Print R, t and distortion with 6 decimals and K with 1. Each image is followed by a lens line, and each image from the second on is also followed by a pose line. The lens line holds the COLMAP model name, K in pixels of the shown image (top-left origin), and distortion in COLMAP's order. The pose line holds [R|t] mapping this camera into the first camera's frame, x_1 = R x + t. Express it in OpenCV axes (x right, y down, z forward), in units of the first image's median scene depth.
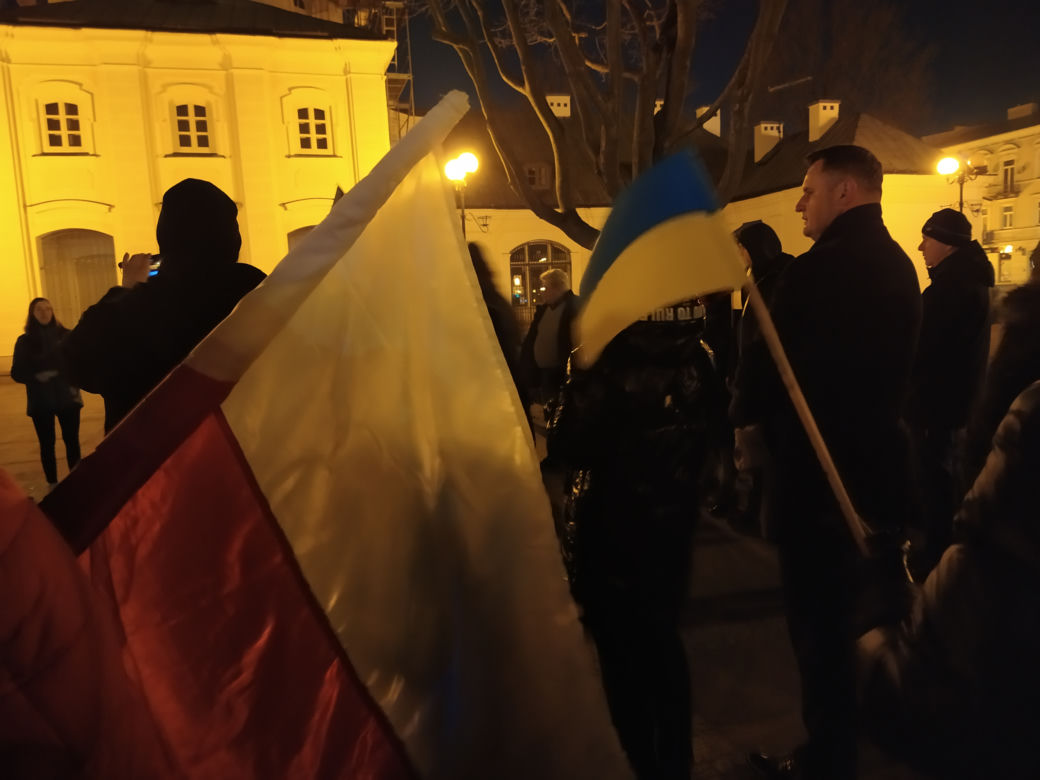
lens RADIAL K [[782.1, 0, 520.0], [0, 782.1, 390.0], [0, 0, 1]] dist [0.113927, -0.162033]
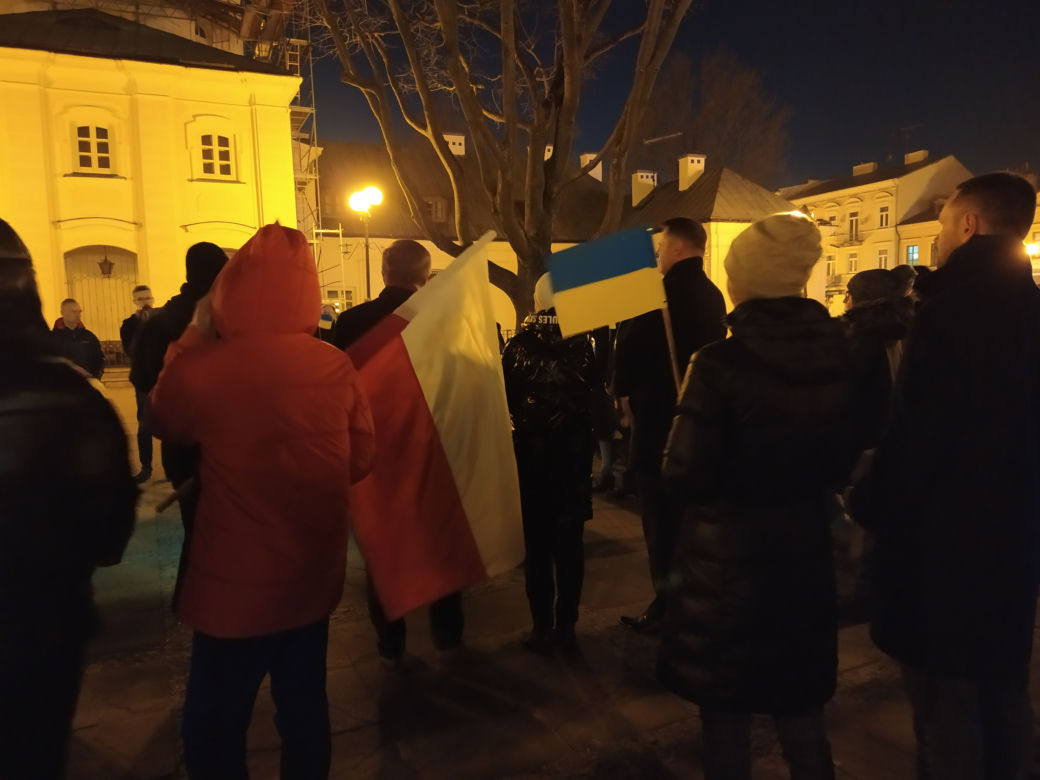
lens RADIAL K [[772.4, 0, 520.0], [0, 772.4, 390.0], [0, 0, 1]] dist [0.127096, -0.186391]
pose [[0.989886, 0.009863, 0.141521, -0.013288], [-0.004752, 0.999326, -0.036411, 0.011051], [-0.141784, 0.035370, 0.989265, -0.057026]]
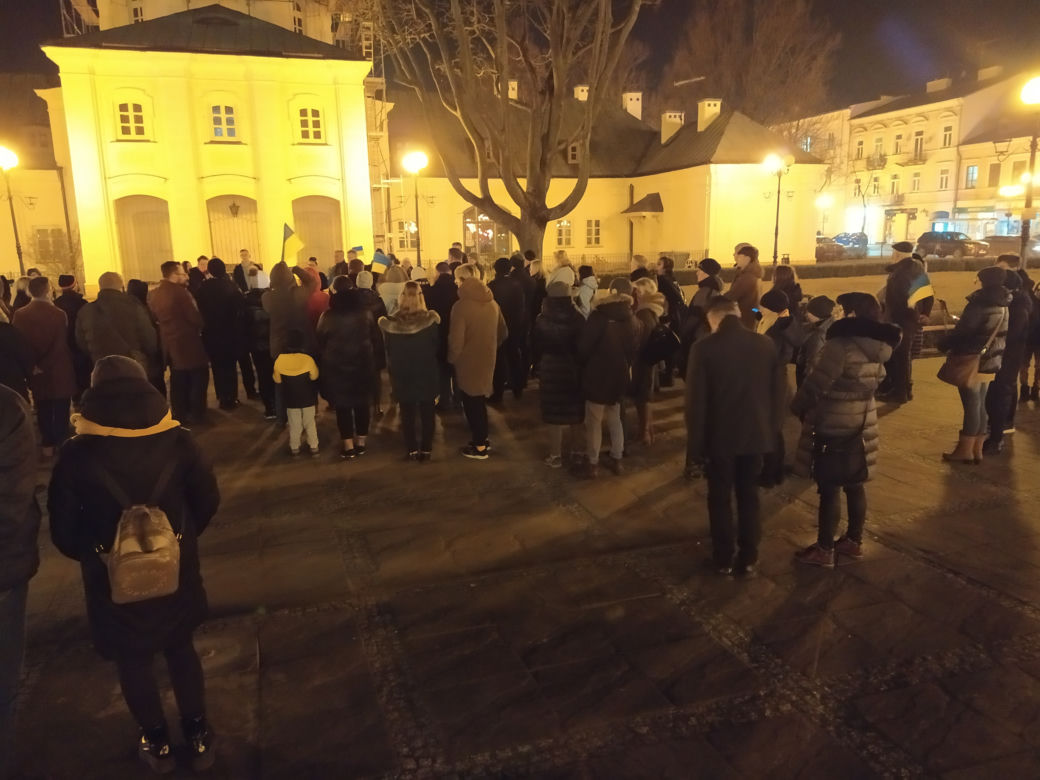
lens RADIAL K [[782.1, 0, 520.0], [0, 782.1, 390.0], [0, 0, 1]] dist [0.113927, -0.162033]
pose [[0.999523, 0.020090, 0.023434, 0.081294], [-0.021763, 0.997061, 0.073454, 0.022271], [-0.021890, -0.073929, 0.997023, -0.427535]]
